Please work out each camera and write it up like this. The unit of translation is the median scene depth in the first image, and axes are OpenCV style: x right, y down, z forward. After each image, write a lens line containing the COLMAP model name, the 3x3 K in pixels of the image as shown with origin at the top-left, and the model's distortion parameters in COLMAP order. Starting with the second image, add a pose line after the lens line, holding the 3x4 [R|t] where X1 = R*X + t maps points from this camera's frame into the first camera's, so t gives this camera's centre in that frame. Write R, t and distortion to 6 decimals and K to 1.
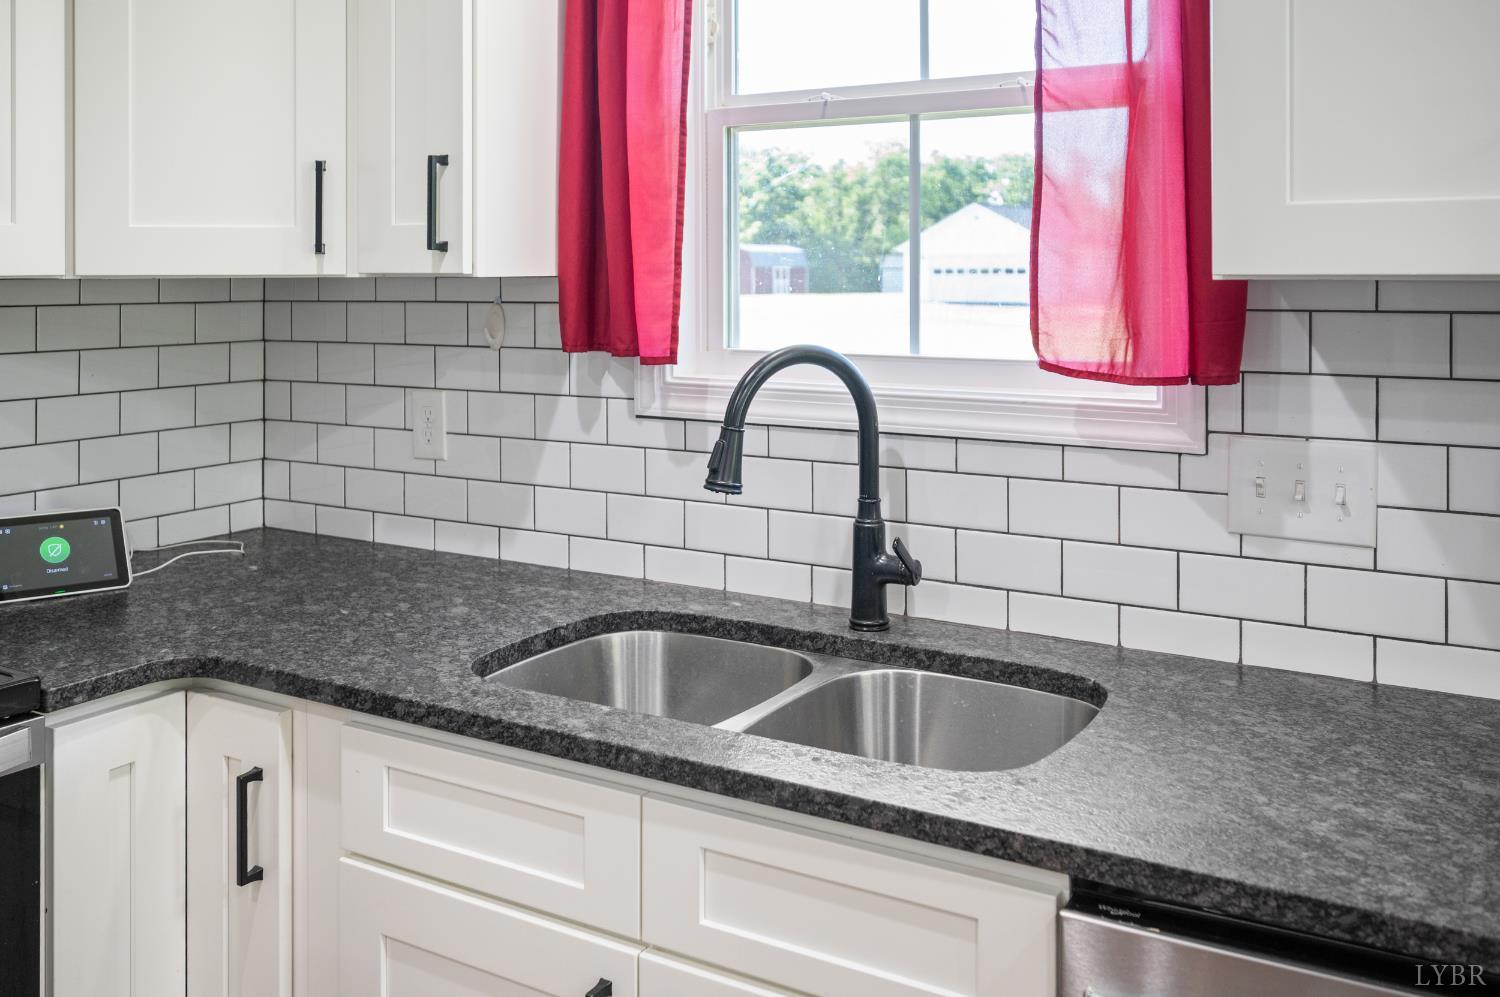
lens RADIAL K [[1331.6, 0, 734.5], [0, 1331.6, 278.1], [0, 0, 1]] dist [0.002793, -0.005016]
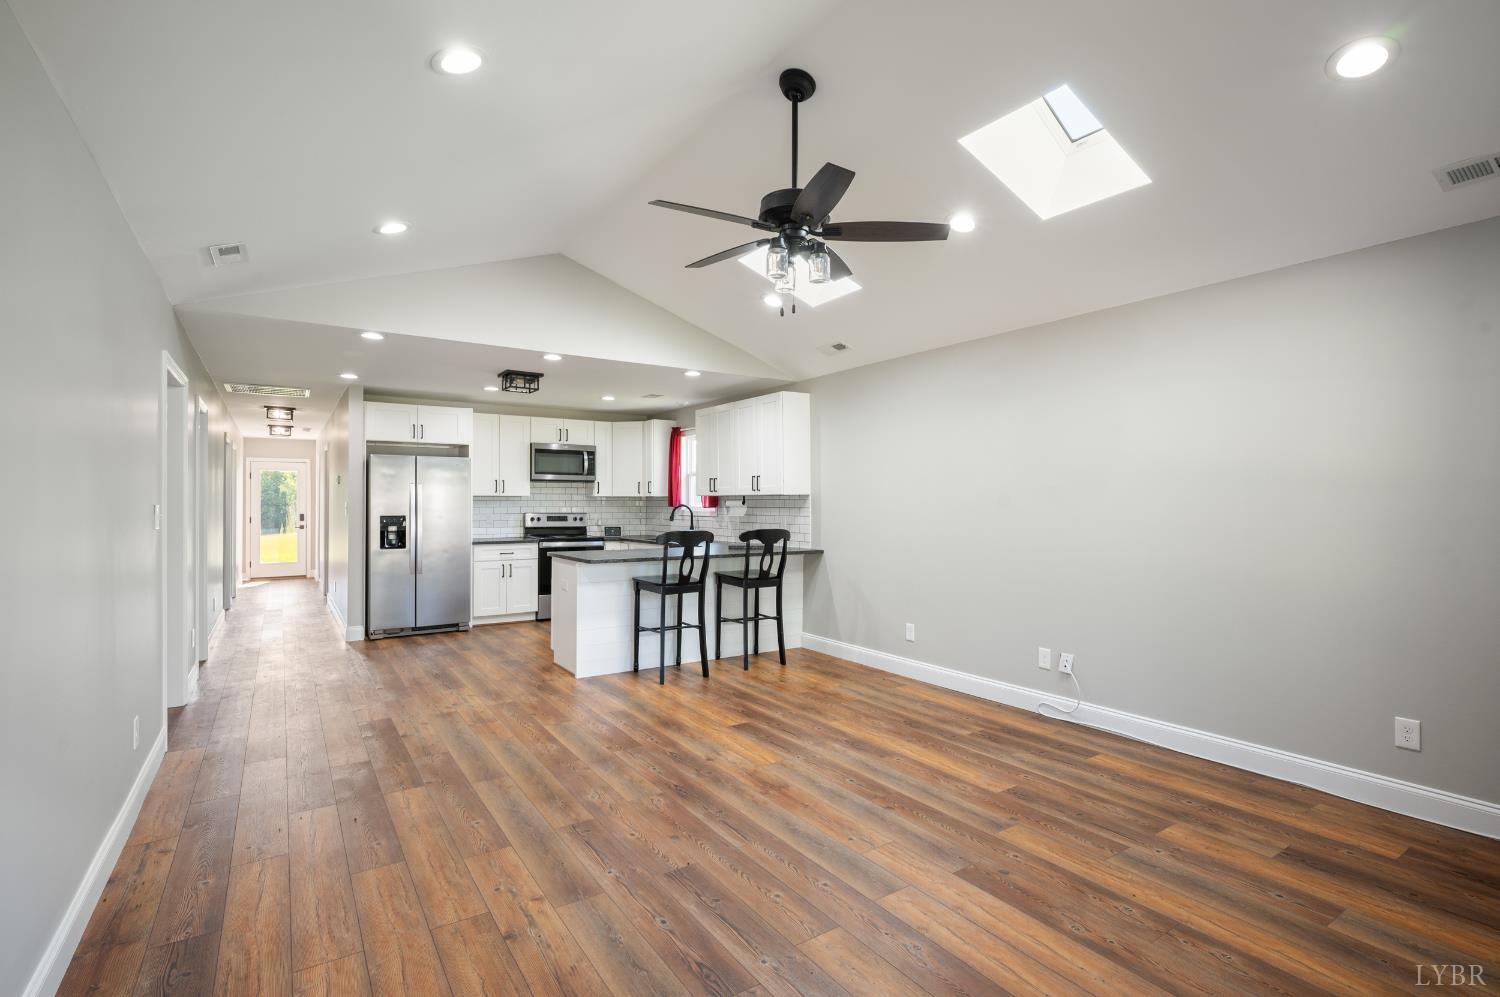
lens RADIAL K [[692.2, 0, 743.9], [0, 692.2, 508.6], [0, 0, 1]] dist [-0.002157, -0.000063]
pose [[0.907252, 0.006827, -0.420531, 2.055597], [-0.003991, 0.999963, 0.007622, 0.038826], [0.420568, -0.005237, 0.907246, -2.564471]]
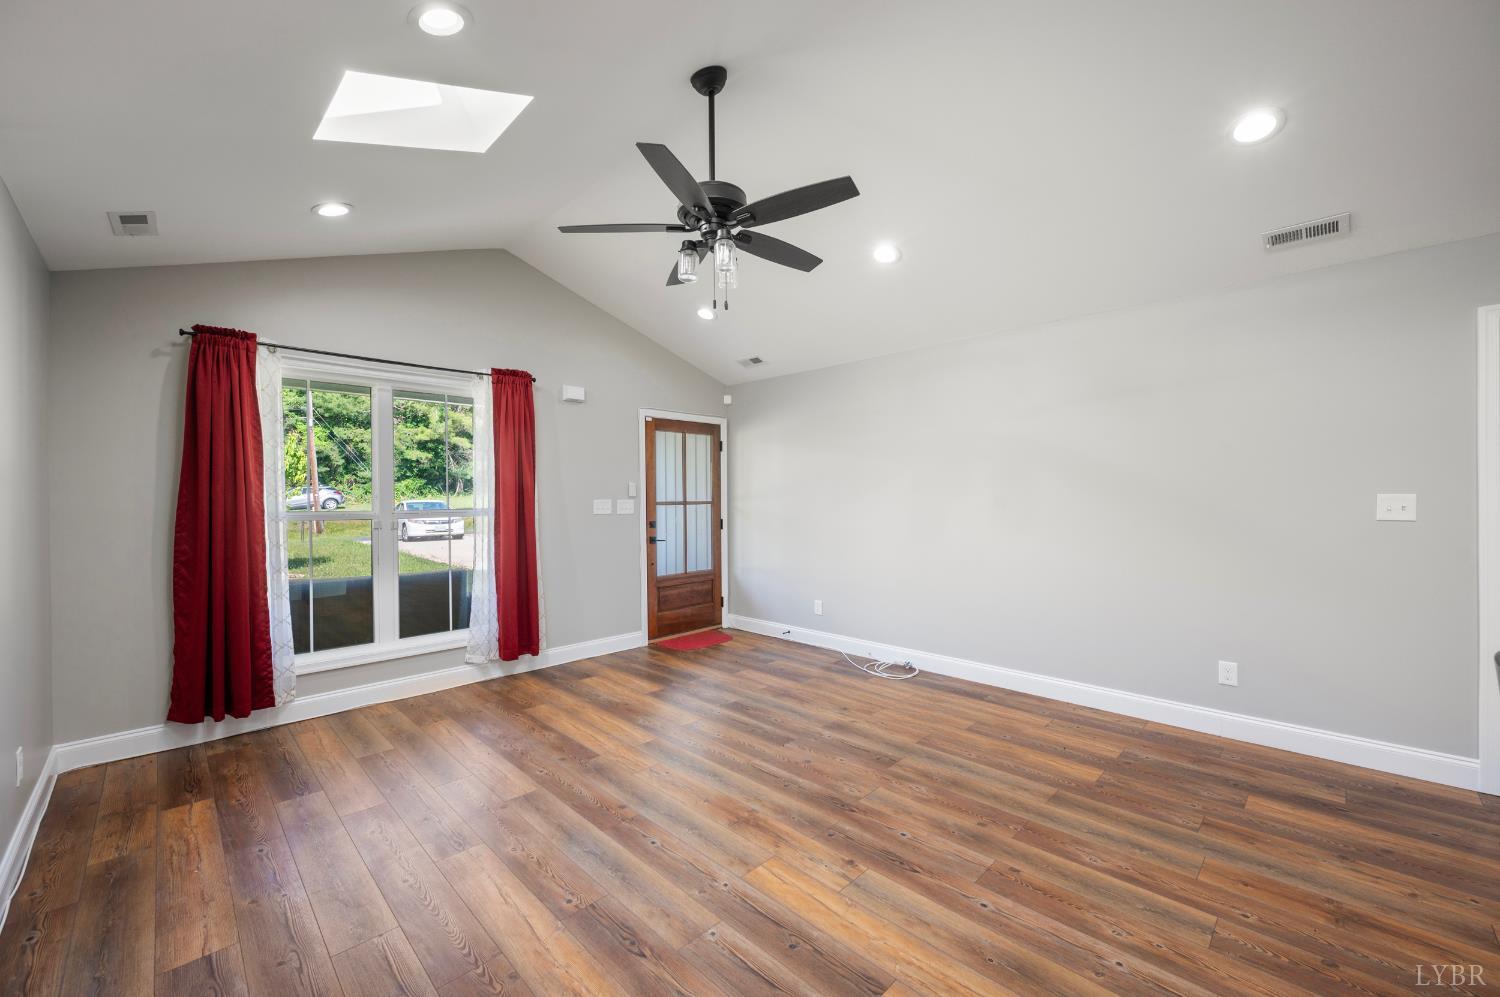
lens RADIAL K [[594.0, 0, 743.9], [0, 594.0, 497.6], [0, 0, 1]] dist [0.001487, -0.000063]
pose [[-0.971500, 0.010095, 0.236826, 1.141648], [0.011310, 0.999929, 0.003773, 0.036356], [-0.236771, 0.006344, -0.971545, 0.134238]]
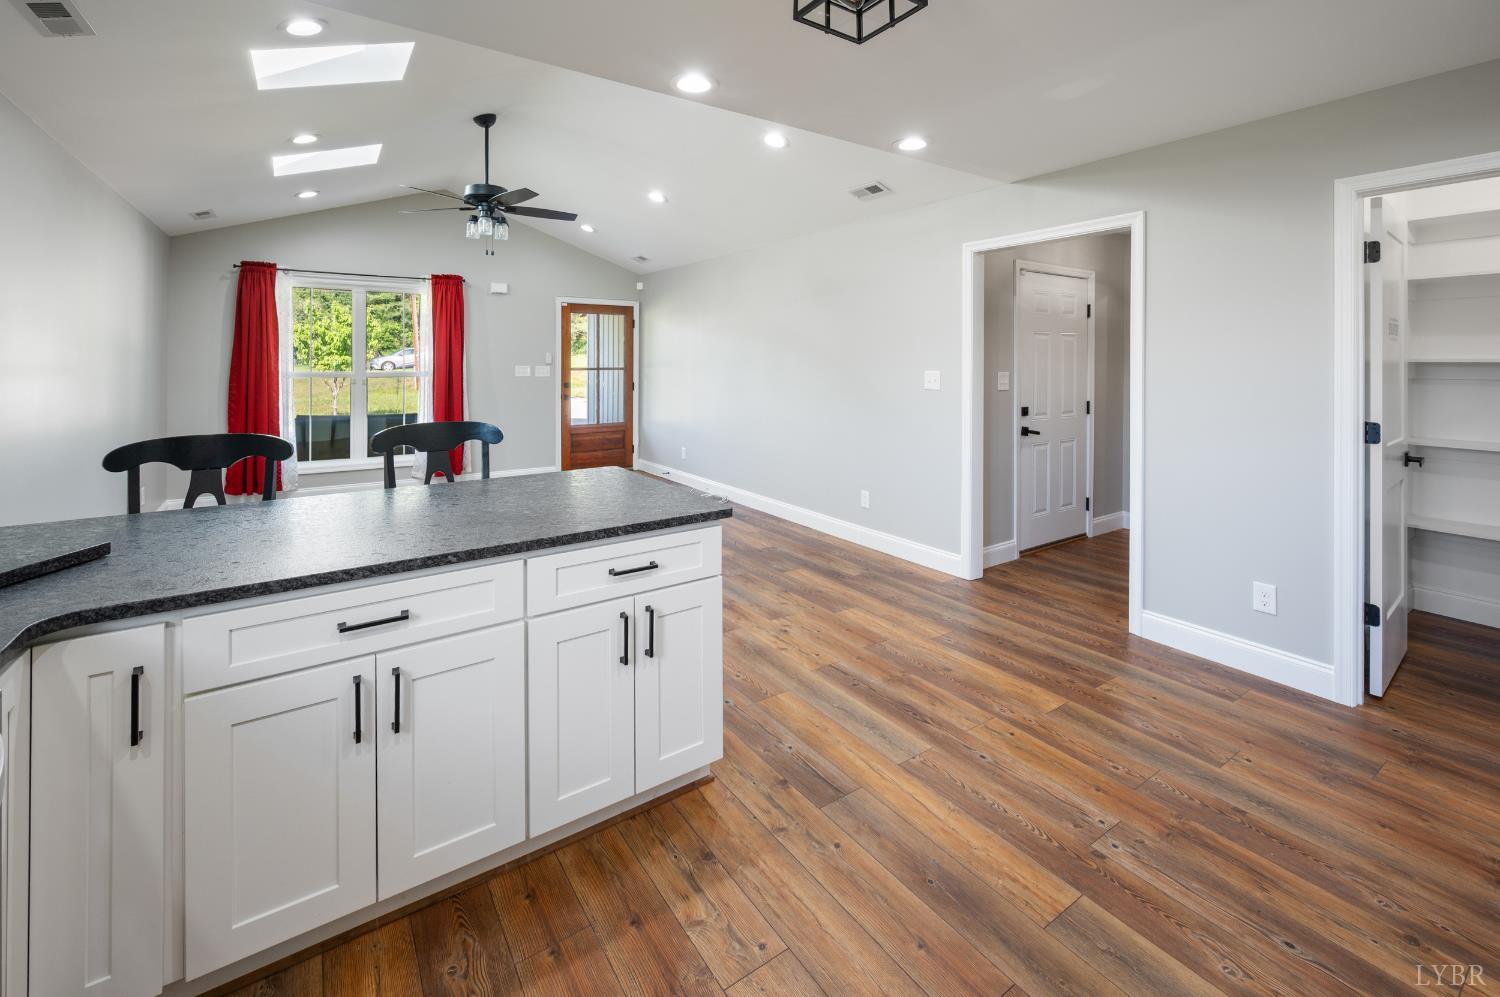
lens RADIAL K [[641.5, 0, 745.5], [0, 641.5, 358.6], [0, 0, 1]] dist [-0.008570, 0.002143]
pose [[-0.911312, 0.000653, 0.411717, -0.350419], [0.000404, 1.000000, -0.000692, 0.009143], [-0.411717, -0.000464, -0.911312, 0.638492]]
